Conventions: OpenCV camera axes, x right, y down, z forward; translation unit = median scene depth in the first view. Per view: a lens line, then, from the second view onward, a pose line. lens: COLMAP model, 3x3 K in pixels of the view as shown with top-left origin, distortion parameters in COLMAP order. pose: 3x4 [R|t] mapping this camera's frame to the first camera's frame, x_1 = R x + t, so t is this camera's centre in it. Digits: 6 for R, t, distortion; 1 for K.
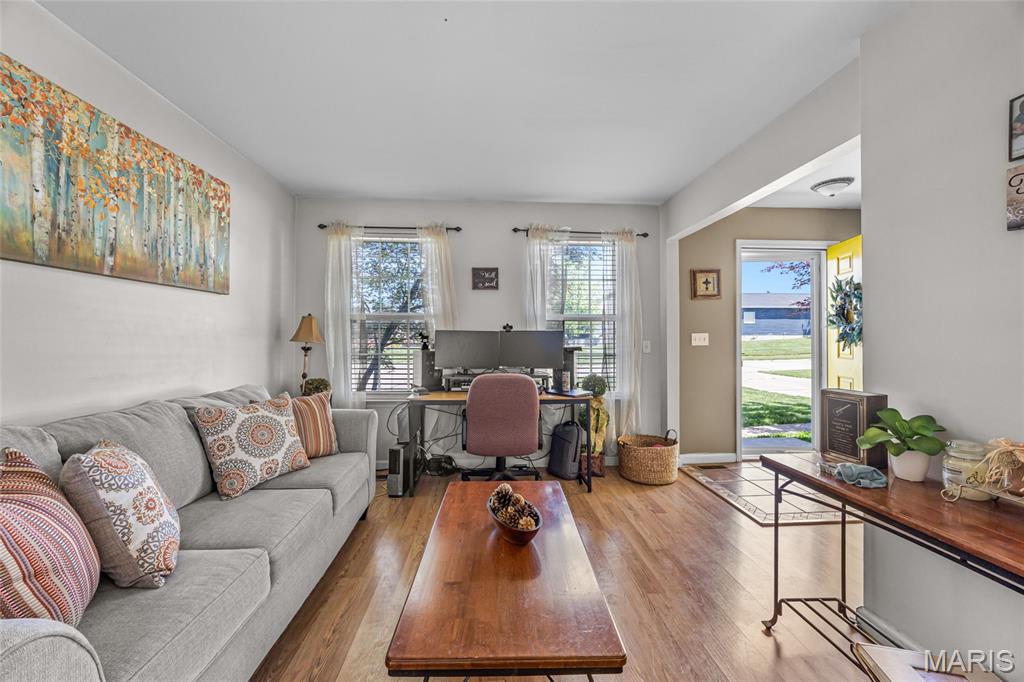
lens RADIAL K [[394.5, 0, 503.4], [0, 394.5, 336.7], [0, 0, 1]] dist [-0.001432, -0.000134]
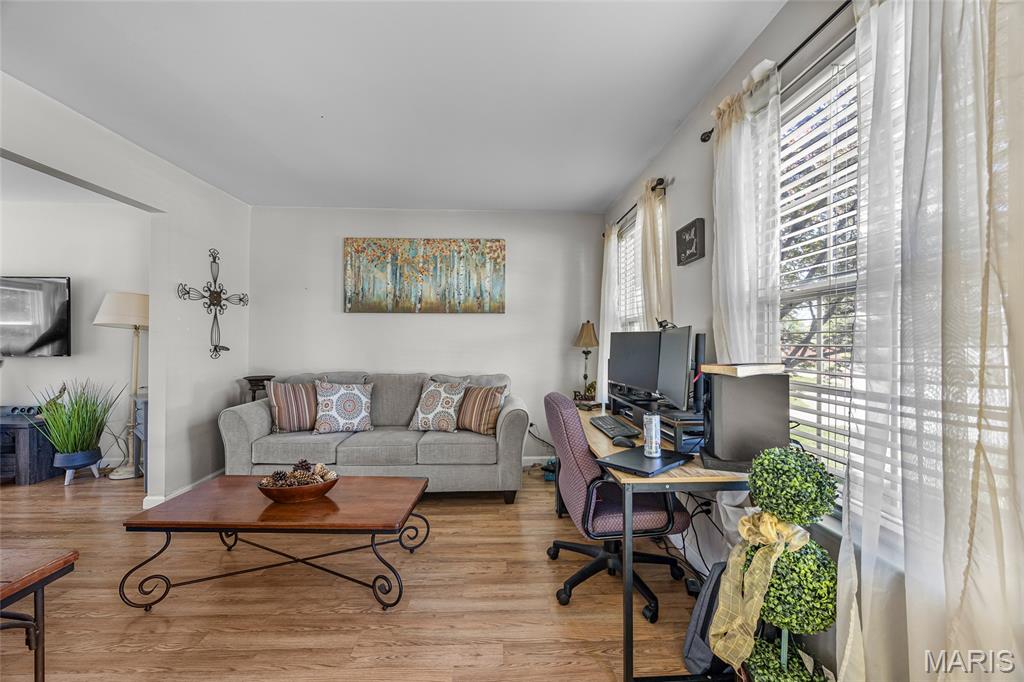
lens RADIAL K [[394.5, 0, 510.2], [0, 394.5, 343.8], [0, 0, 1]] dist [-0.001432, -0.000134]
pose [[-0.007040, 0.002469, -0.999972, 0.911621], [-0.001580, 0.999996, 0.002480, 0.006044], [0.999974, 0.001598, -0.007036, 1.200351]]
